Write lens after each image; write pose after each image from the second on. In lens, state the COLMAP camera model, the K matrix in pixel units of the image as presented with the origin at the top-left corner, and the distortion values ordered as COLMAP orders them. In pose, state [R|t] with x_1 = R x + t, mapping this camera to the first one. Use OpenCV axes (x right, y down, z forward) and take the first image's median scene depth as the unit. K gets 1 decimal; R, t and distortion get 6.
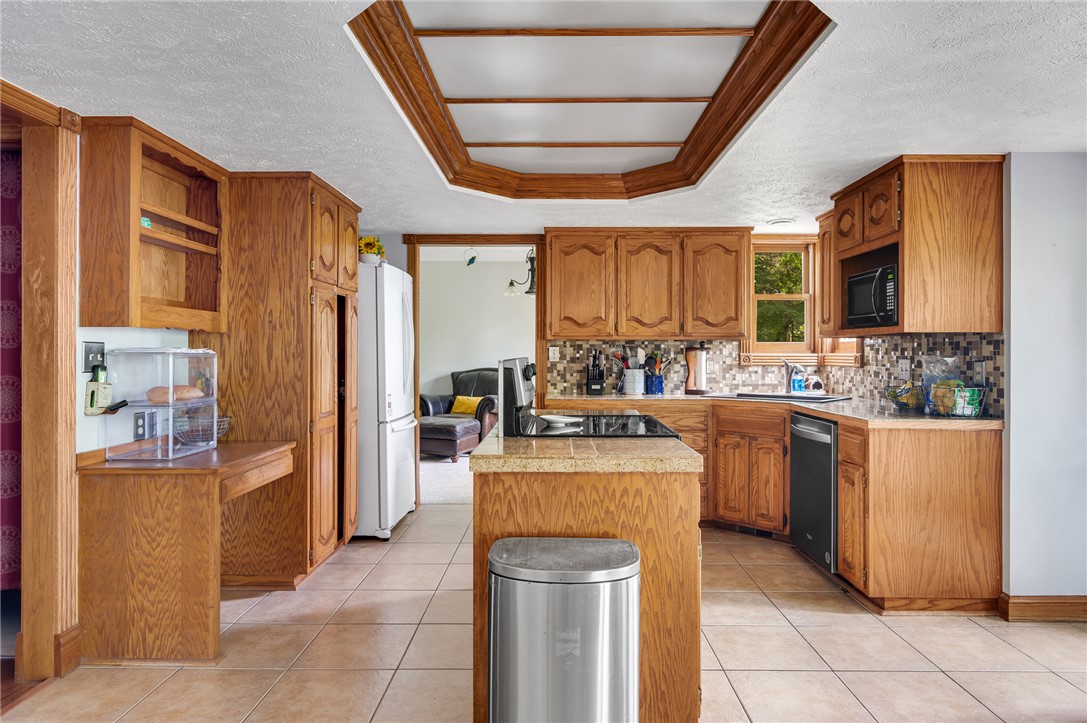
lens RADIAL K [[646.9, 0, 550.2], [0, 646.9, 349.7], [0, 0, 1]] dist [-0.002249, -0.001131]
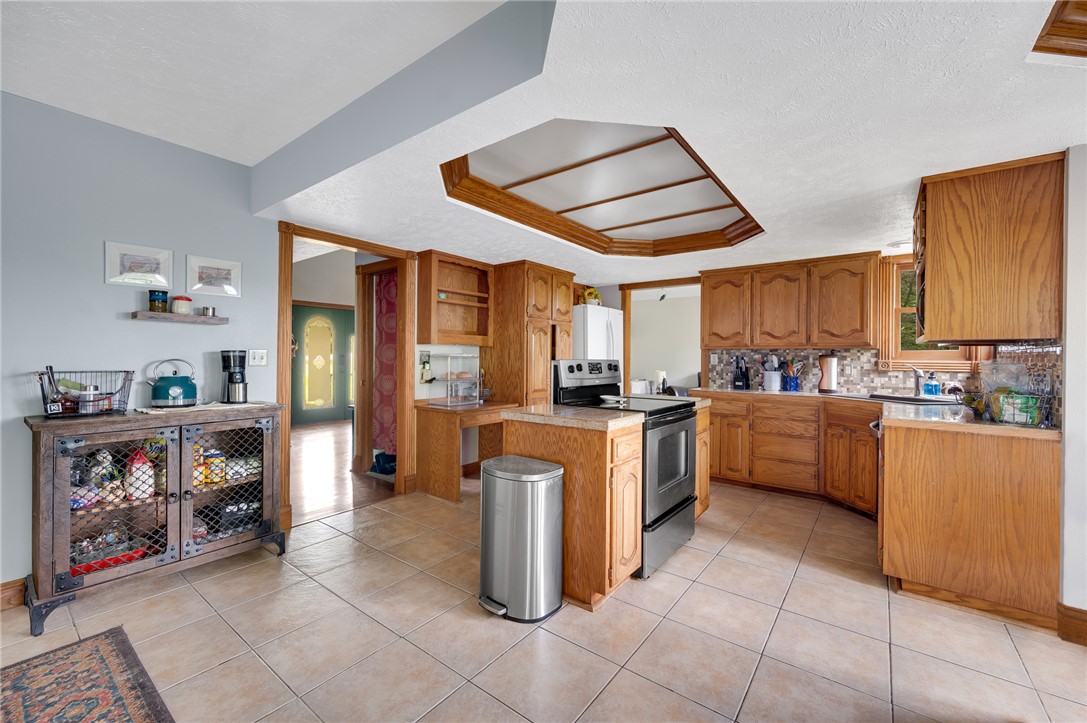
lens RADIAL K [[435.4, 0, 548.5], [0, 435.4, 356.6], [0, 0, 1]] dist [0.000247, -0.000106]
pose [[0.802273, 0.004454, -0.596941, 0.433543], [-0.005257, 0.999986, 0.000396, 0.003571], [0.596935, 0.002821, 0.802285, 0.031377]]
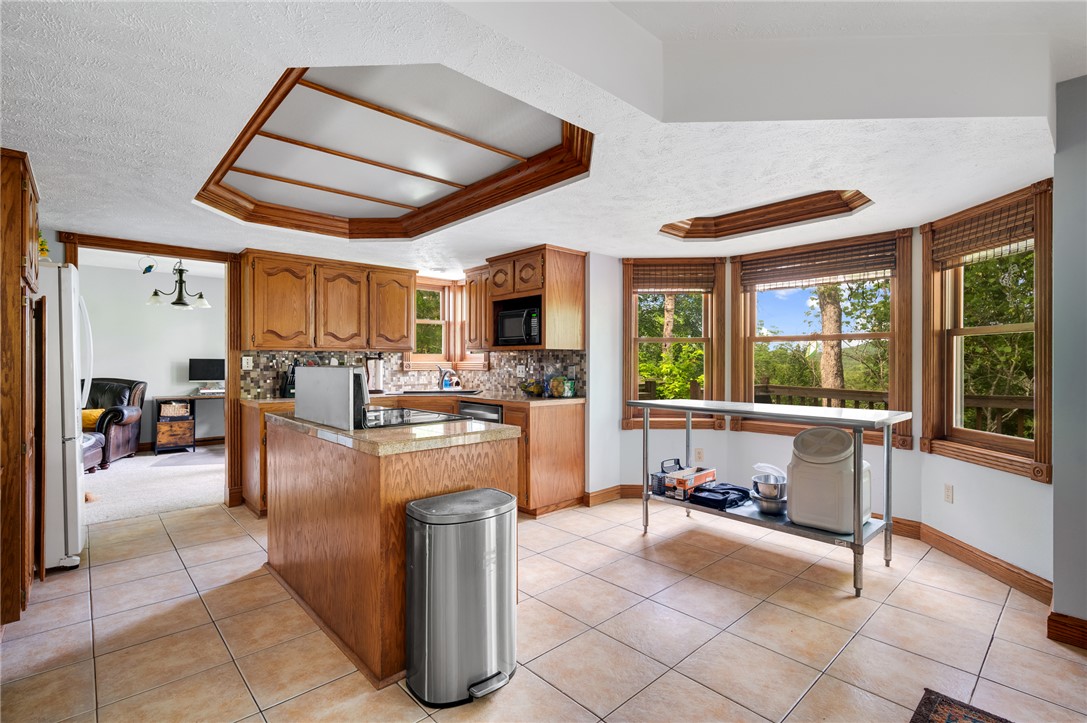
lens RADIAL K [[503.5, 0, 543.5], [0, 503.5, 361.5], [0, 0, 1]] dist [0.000313, 0.000219]
pose [[0.732551, -0.002440, 0.680708, -0.320362], [-0.000361, 0.999992, 0.003974, 0.000646], [-0.680712, -0.003157, 0.732544, 0.036496]]
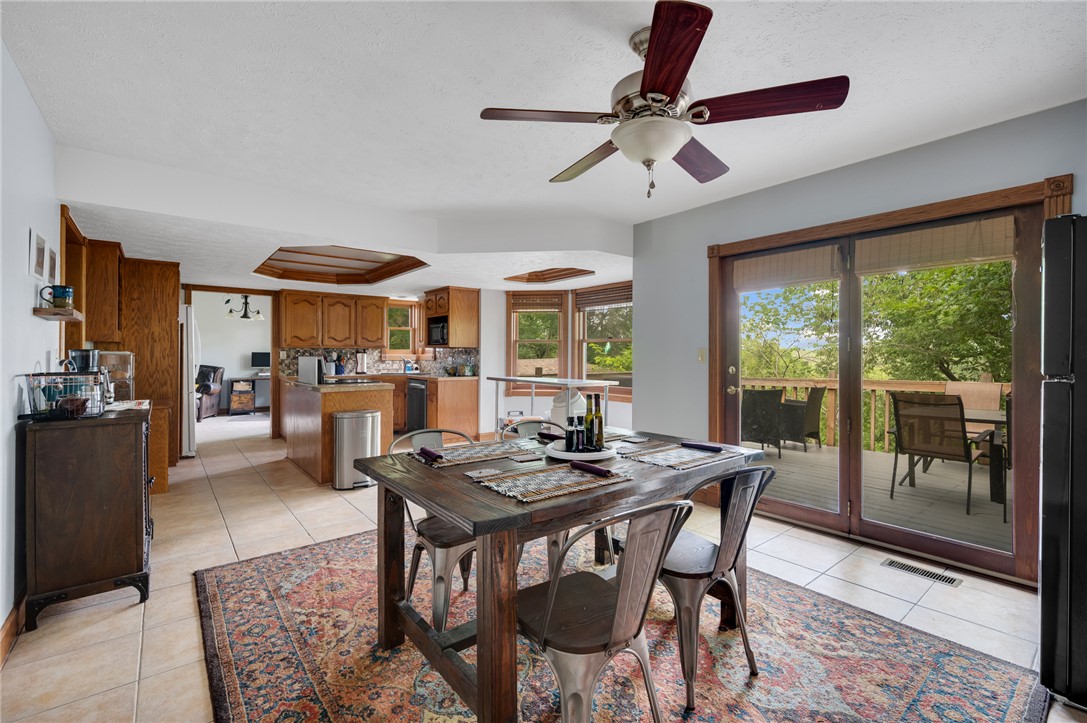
lens RADIAL K [[472.8, 0, 542.2], [0, 472.8, 353.3], [0, 0, 1]] dist [0.002816, 0.000054]
pose [[0.777045, 0.001394, 0.629444, -0.418778], [-0.002020, 0.999998, 0.000278, -0.000317], [-0.629442, -0.001488, 0.777046, -0.822687]]
